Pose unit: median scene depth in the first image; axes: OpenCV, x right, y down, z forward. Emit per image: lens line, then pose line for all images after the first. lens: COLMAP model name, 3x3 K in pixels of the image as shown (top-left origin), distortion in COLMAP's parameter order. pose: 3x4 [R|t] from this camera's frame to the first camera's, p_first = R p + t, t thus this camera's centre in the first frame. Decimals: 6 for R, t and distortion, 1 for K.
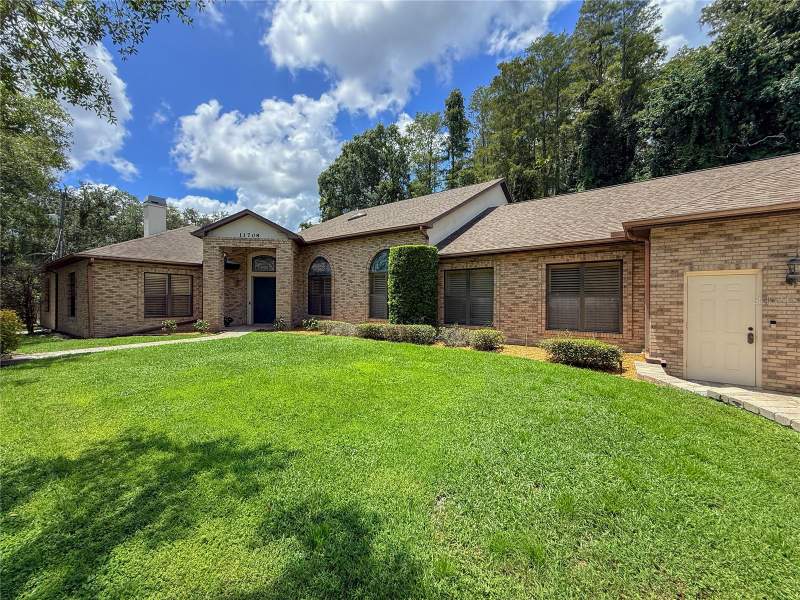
lens RADIAL K [[319.5, 0, 398.4], [0, 319.5, 301.8], [0, 0, 1]] dist [0.001540, -0.000376]
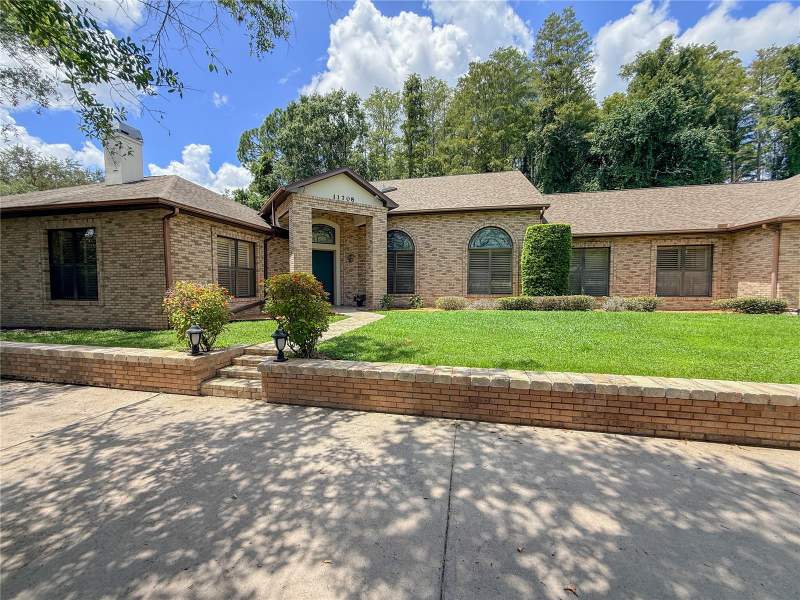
lens RADIAL K [[319.5, 0, 398.4], [0, 319.5, 301.8], [0, 0, 1]] dist [0.001540, -0.000376]
pose [[0.910803, -0.026012, 0.412022, -0.713689], [0.008326, 0.998967, 0.044662, 0.028544], [-0.412758, -0.037248, 0.910079, 0.171651]]
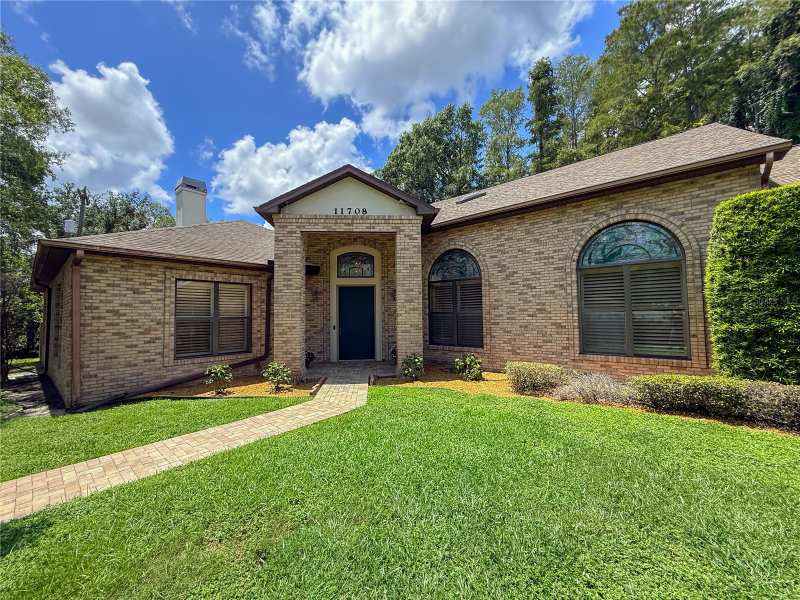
lens RADIAL K [[315.1, 0, 402.7], [0, 315.1, 299.3], [0, 0, 1]] dist [-0.002885, 0.000162]
pose [[0.997488, -0.022924, -0.067030, -0.349289], [0.019078, 0.998165, -0.057469, -0.015253], [0.068224, 0.056045, 0.996095, 0.463318]]
